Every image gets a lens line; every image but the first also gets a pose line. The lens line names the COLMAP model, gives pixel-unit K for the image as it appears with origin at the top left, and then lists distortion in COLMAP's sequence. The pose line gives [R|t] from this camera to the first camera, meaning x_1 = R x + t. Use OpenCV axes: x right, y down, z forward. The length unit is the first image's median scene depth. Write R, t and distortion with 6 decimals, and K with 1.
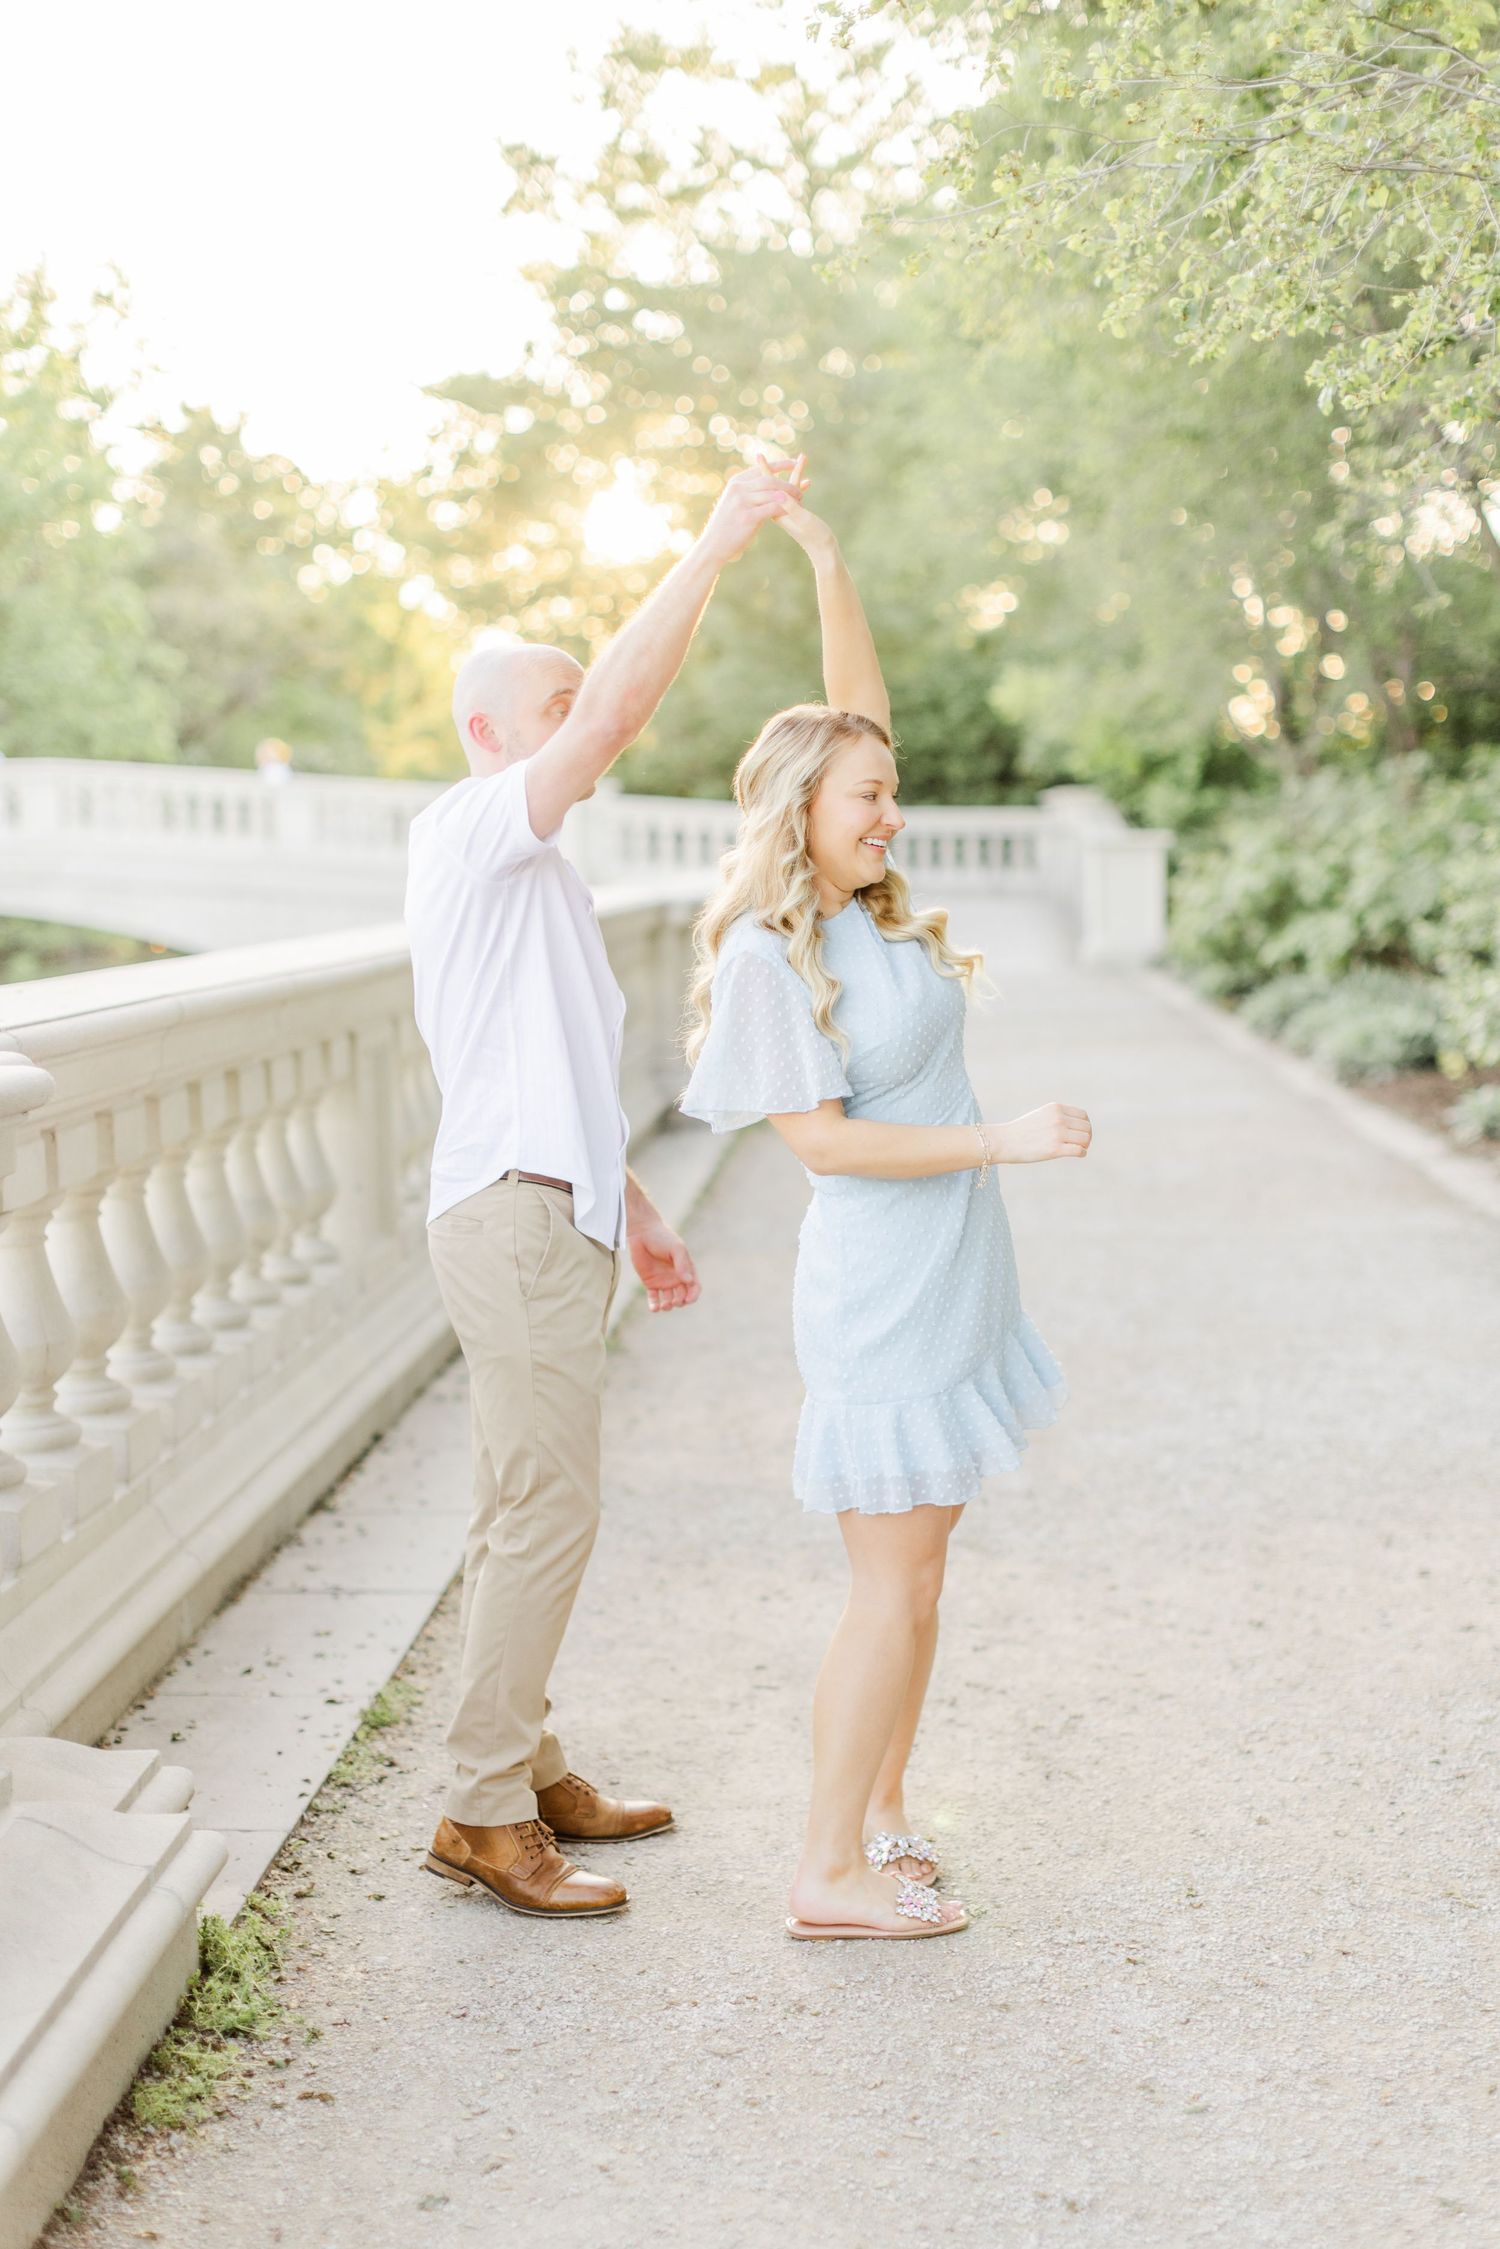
lens RADIAL K [[3144.6, 0, 721.2], [0, 3144.6, 1117.2], [0, 0, 1]] dist [0.000401, 0.043821]
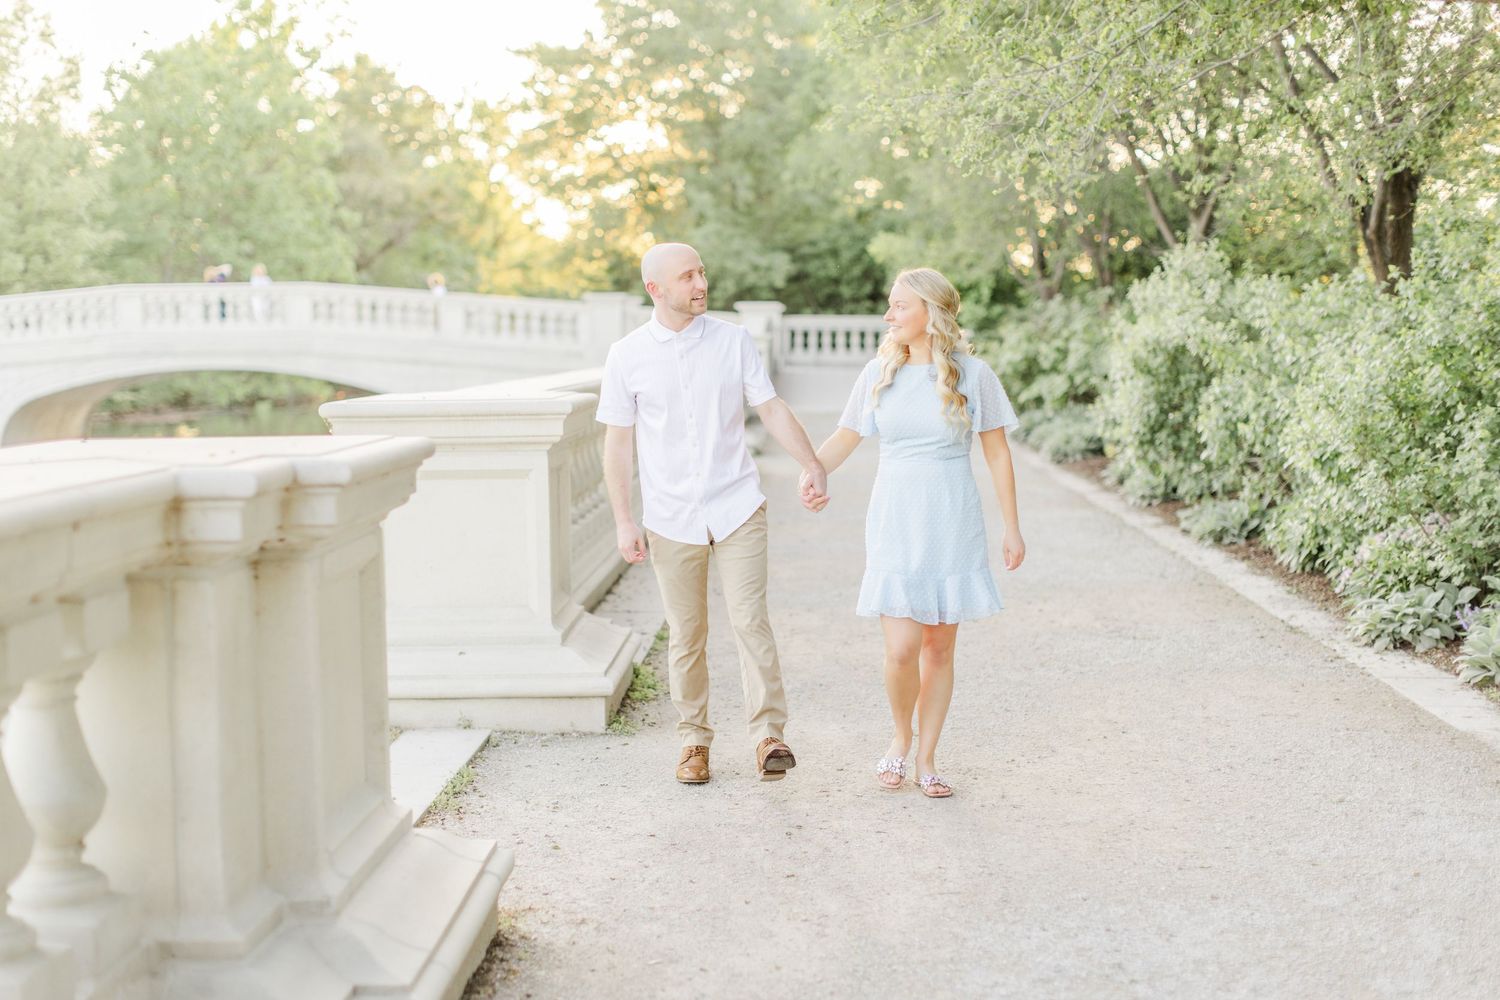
lens RADIAL K [[2097.3, 0, 696.1], [0, 2097.3, 528.0], [0, 0, 1]] dist [0.000401, 0.043821]
pose [[0.999954, 0.006860, 0.006705, -0.037779], [-0.006889, 0.999967, 0.004347, 0.035071], [-0.006675, -0.004393, 0.999968, -0.371233]]
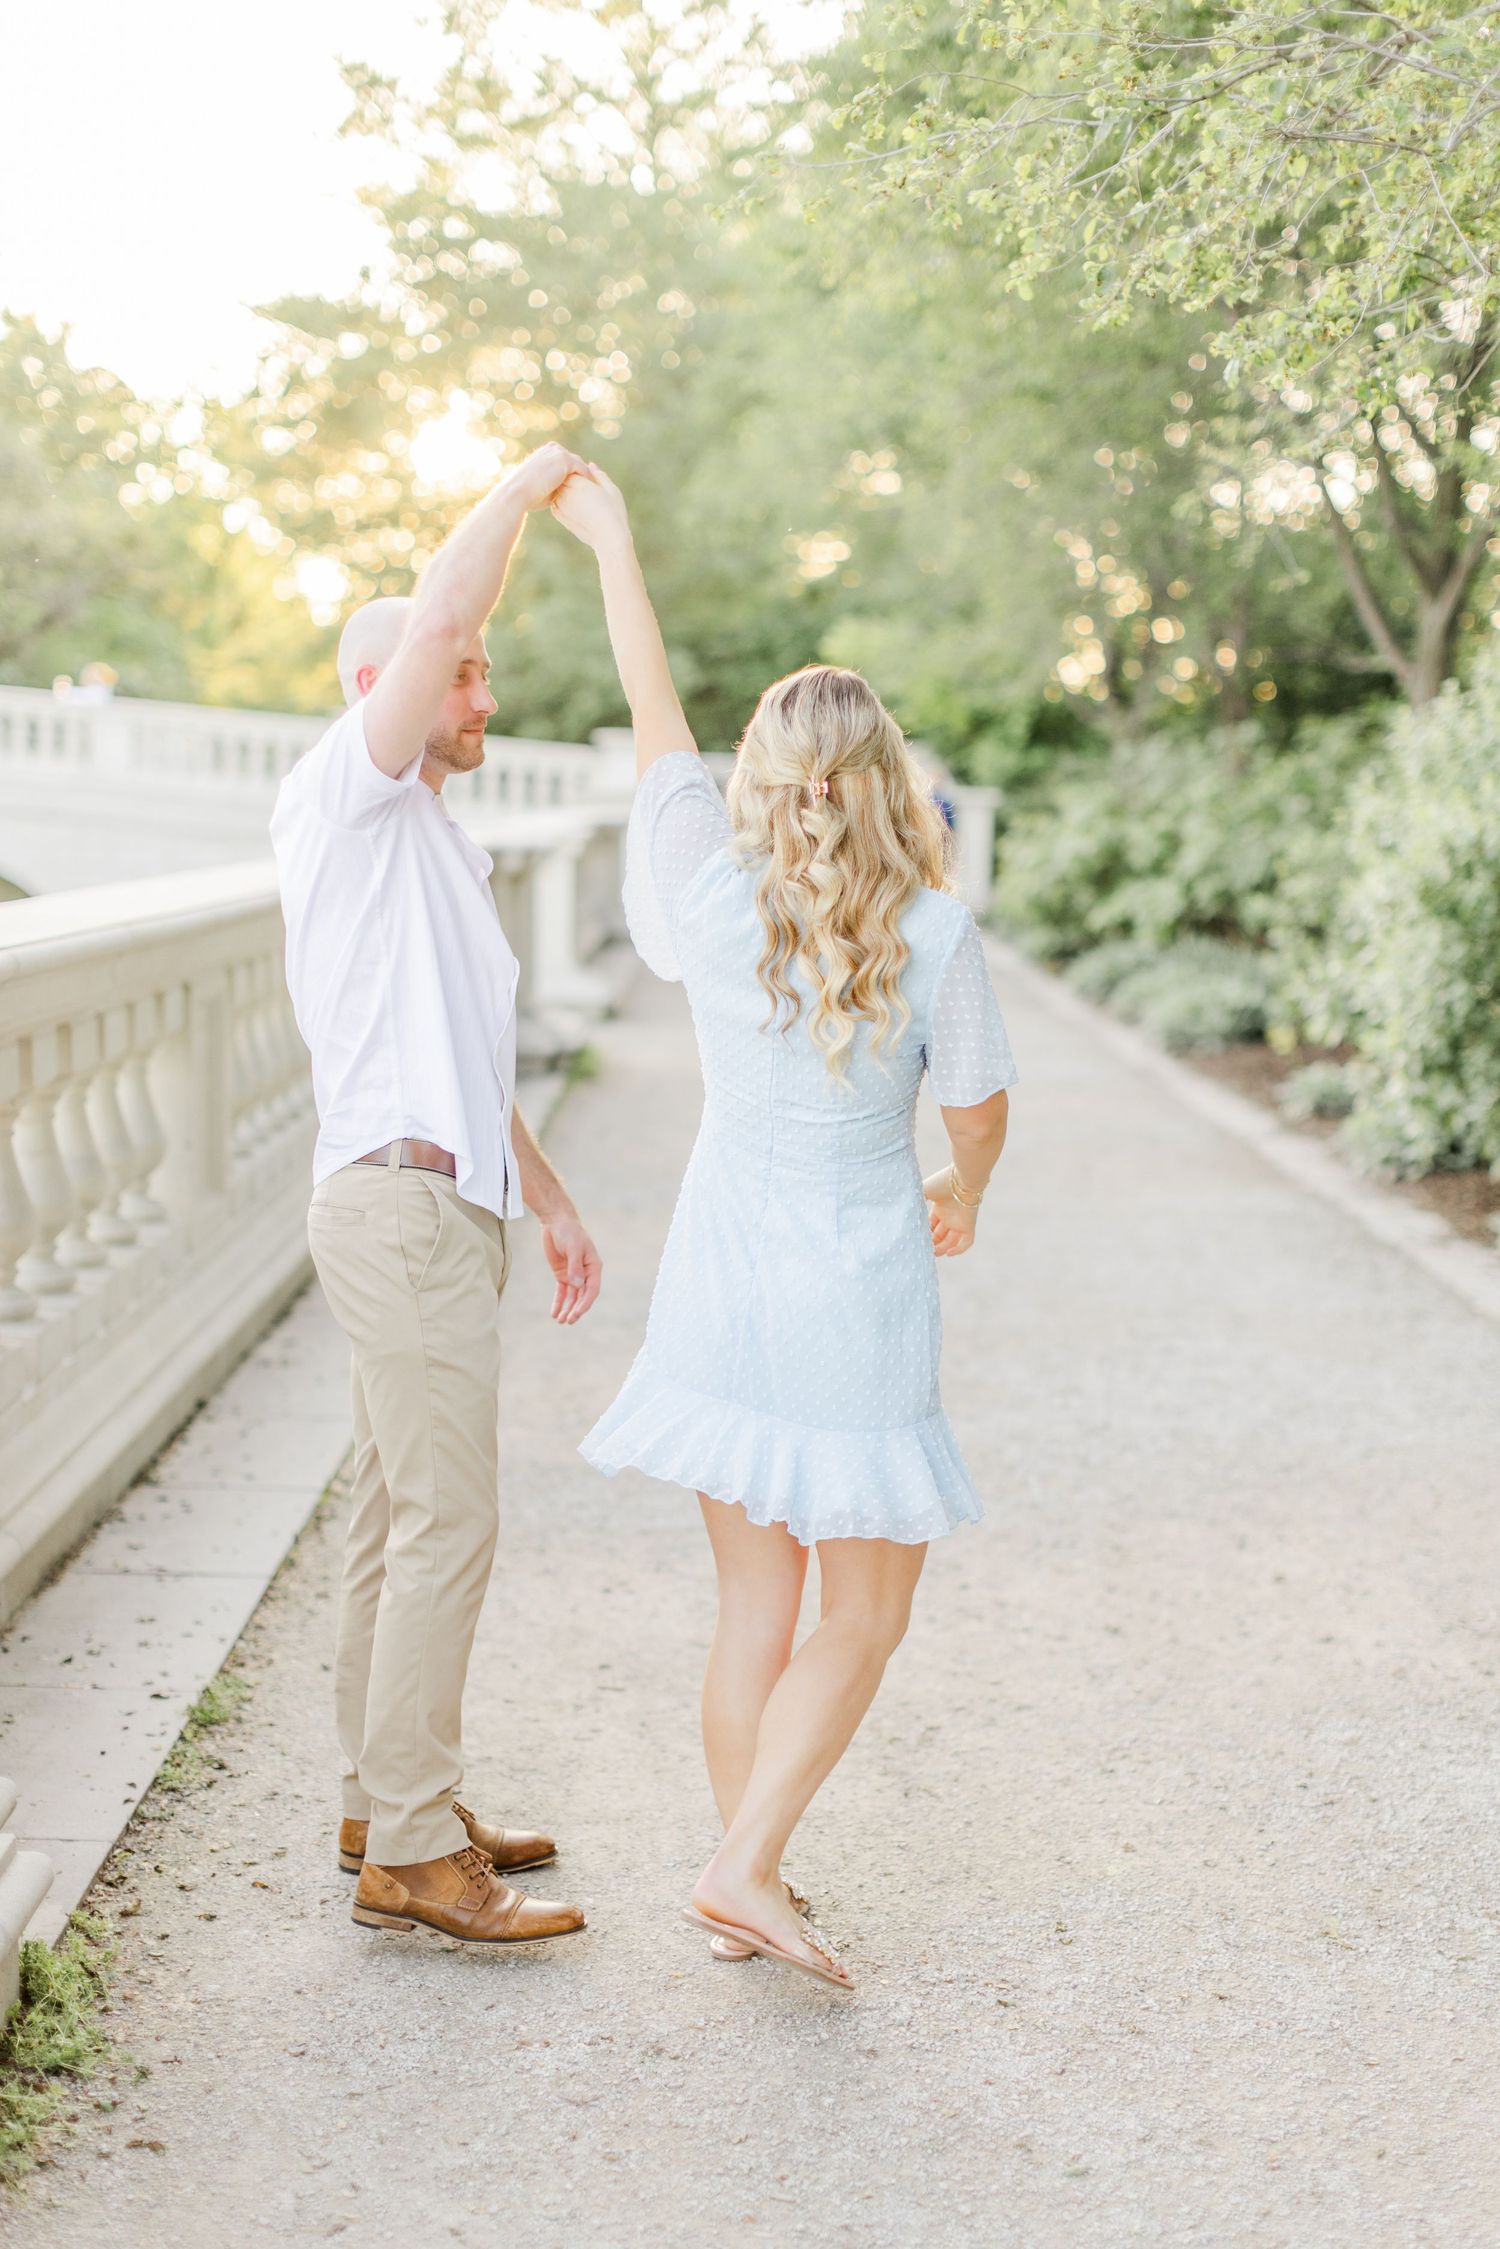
lens RADIAL K [[3144.6, 0, 721.2], [0, 3144.6, 1117.2], [0, 0, 1]] dist [0.000401, 0.043821]
pose [[0.997622, 0.031416, 0.061338, -0.007302], [-0.032565, 0.999311, 0.017815, -0.005233], [-0.060737, -0.019770, 0.997958, 0.017235]]
